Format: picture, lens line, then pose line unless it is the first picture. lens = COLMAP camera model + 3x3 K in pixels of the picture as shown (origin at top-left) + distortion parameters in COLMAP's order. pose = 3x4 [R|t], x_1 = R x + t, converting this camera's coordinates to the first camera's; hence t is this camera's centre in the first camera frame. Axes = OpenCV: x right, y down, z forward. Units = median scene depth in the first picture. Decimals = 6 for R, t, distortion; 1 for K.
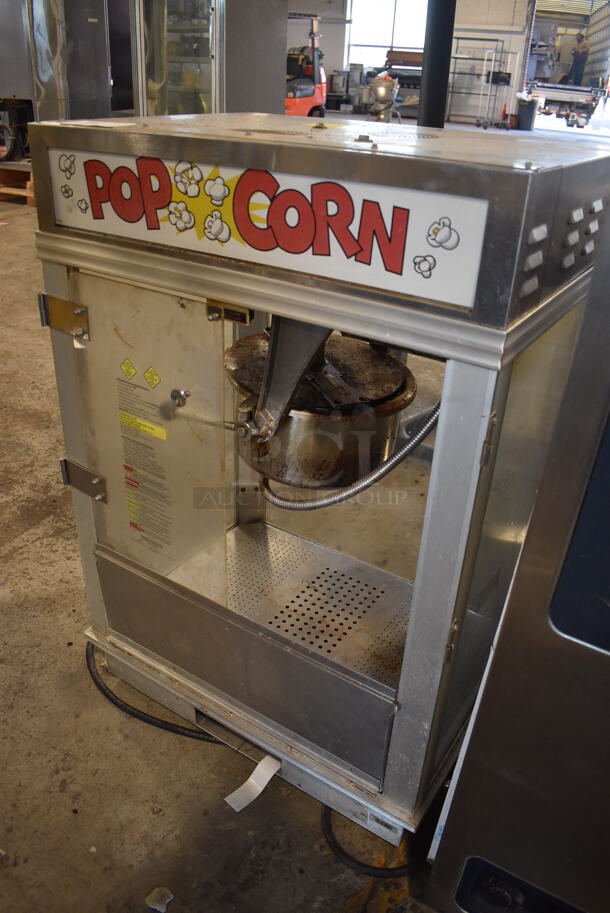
lens RADIAL K [[703.6, 0, 309.5], [0, 703.6, 462.1], [0, 0, 1]] dist [-0.100238, 0.015265]
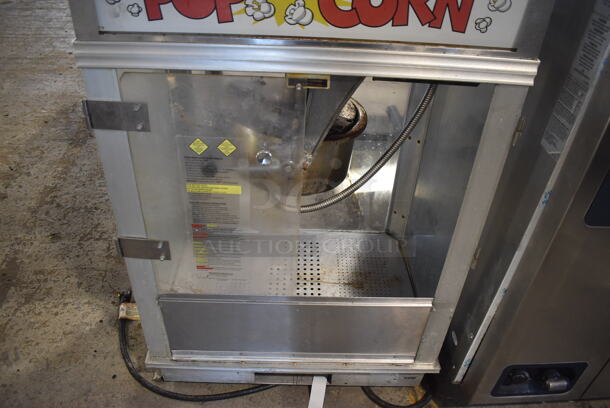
lens RADIAL K [[470.1, 0, 306.3], [0, 470.1, 203.6], [0, 0, 1]] dist [-0.100238, 0.015265]
pose [[0.832544, -0.332034, 0.443423, -0.520277], [0.263182, 0.941433, 0.210806, -0.171682], [-0.487448, -0.058804, 0.871170, 0.245046]]
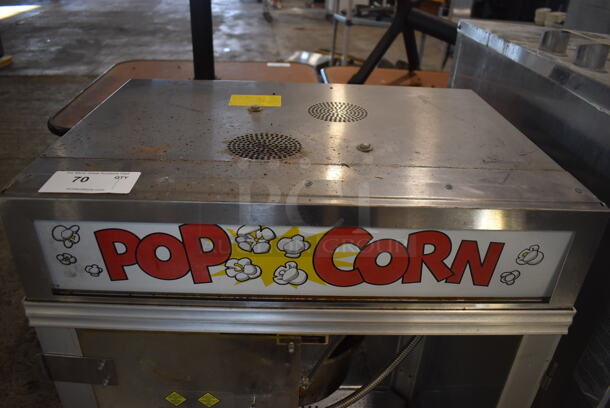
lens RADIAL K [[470.1, 0, 307.5], [0, 470.1, 203.4], [0, 0, 1]] dist [-0.100238, 0.015265]
pose [[0.827642, -0.282333, 0.485075, -0.365319], [0.273600, 0.957574, 0.090527, -0.434934], [-0.490054, 0.057793, 0.869774, 0.348346]]
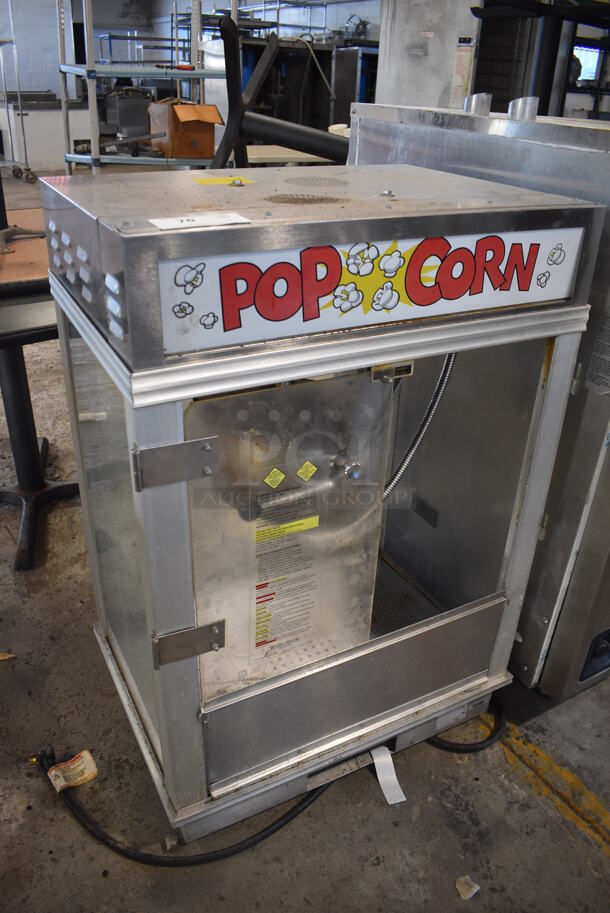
lens RADIAL K [[703.6, 0, 304.0], [0, 703.6, 459.3], [0, 0, 1]] dist [-0.100238, 0.015265]
pose [[0.489502, -0.445393, 0.749675, -0.975001], [0.422969, 0.873084, 0.242533, -0.384128], [-0.762551, 0.198369, 0.615764, 0.433925]]
